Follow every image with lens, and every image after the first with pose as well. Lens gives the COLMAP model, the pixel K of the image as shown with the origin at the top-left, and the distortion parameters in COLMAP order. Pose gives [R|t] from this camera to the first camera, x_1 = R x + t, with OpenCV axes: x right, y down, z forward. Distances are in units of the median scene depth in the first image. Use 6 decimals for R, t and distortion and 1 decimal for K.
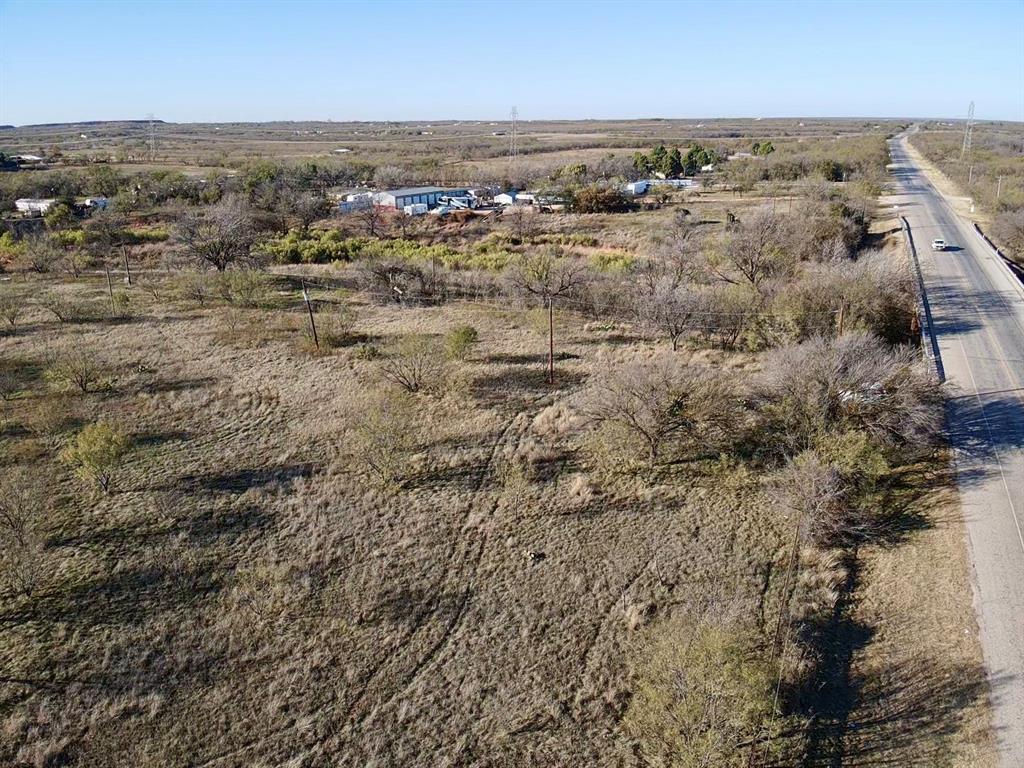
lens RADIAL K [[738.7, 0, 510.0], [0, 738.7, 384.2], [0, 0, 1]] dist [0.119748, -0.228539]
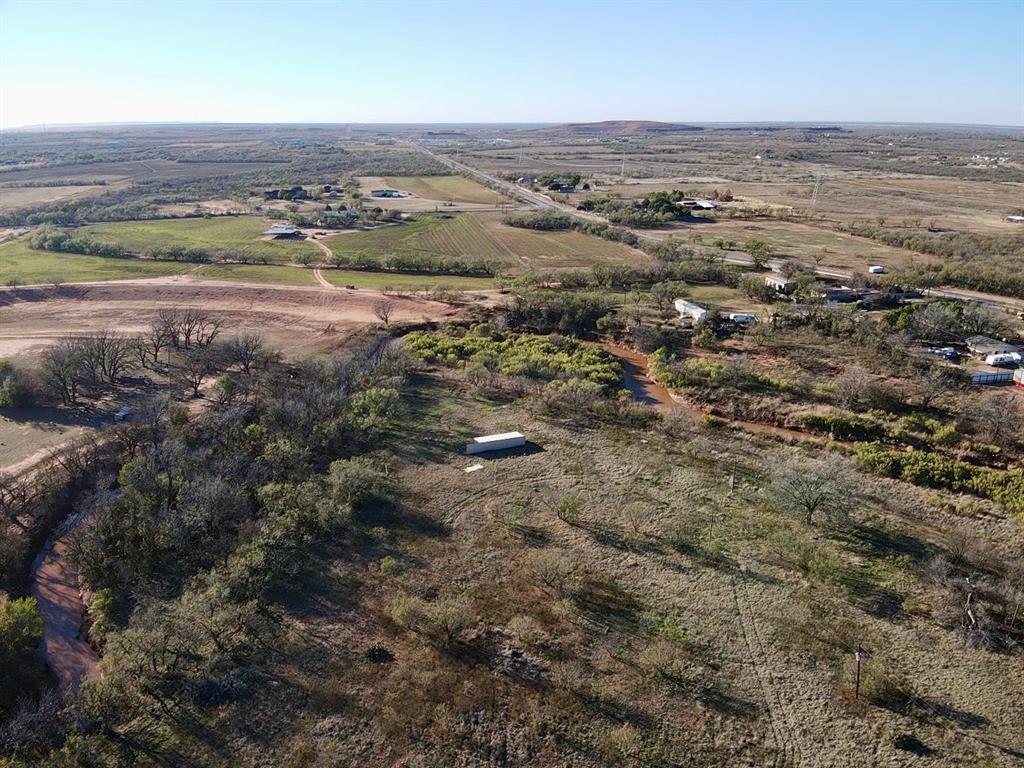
lens RADIAL K [[738.7, 0, 510.0], [0, 738.7, 384.2], [0, 0, 1]] dist [0.119748, -0.228539]
pose [[0.691754, 0.244212, -0.679585, 0.018948], [-0.236934, 0.965740, 0.105867, -0.489739], [0.682157, 0.087783, 0.725917, -0.168634]]
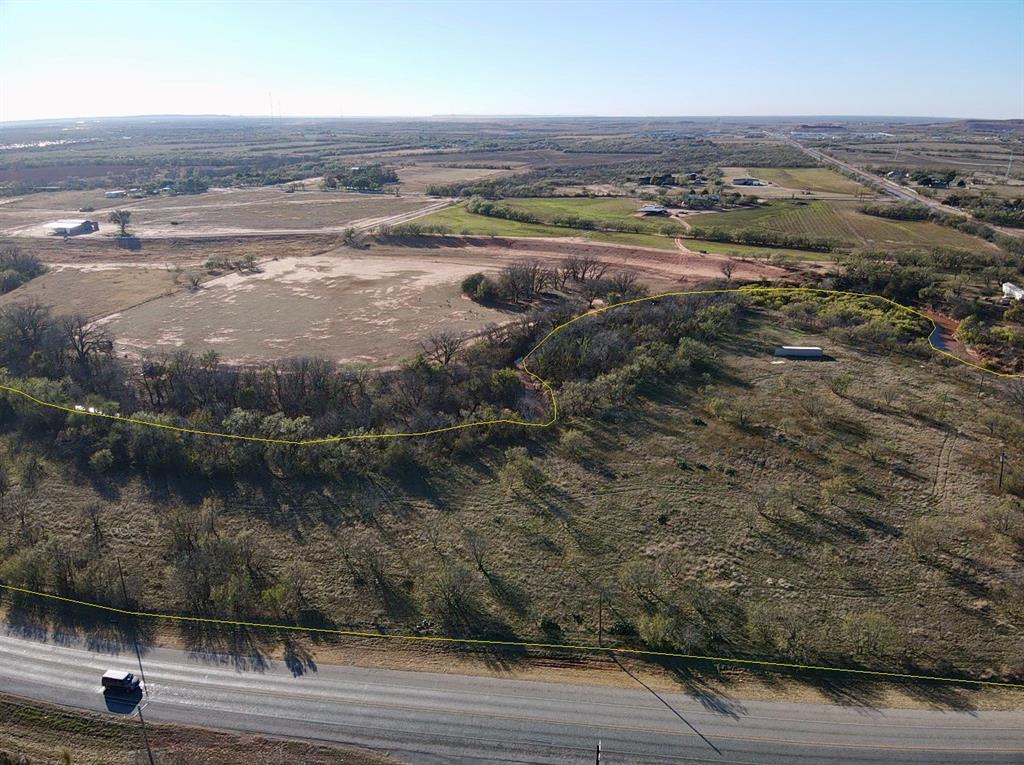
lens RADIAL K [[738.7, 0, 510.0], [0, 738.7, 382.7], [0, 0, 1]] dist [0.119748, -0.228539]
pose [[0.300035, 0.326057, -0.896474, 0.868011], [-0.308485, 0.922439, 0.232256, -0.327387], [0.902672, 0.206864, 0.377348, -0.715203]]
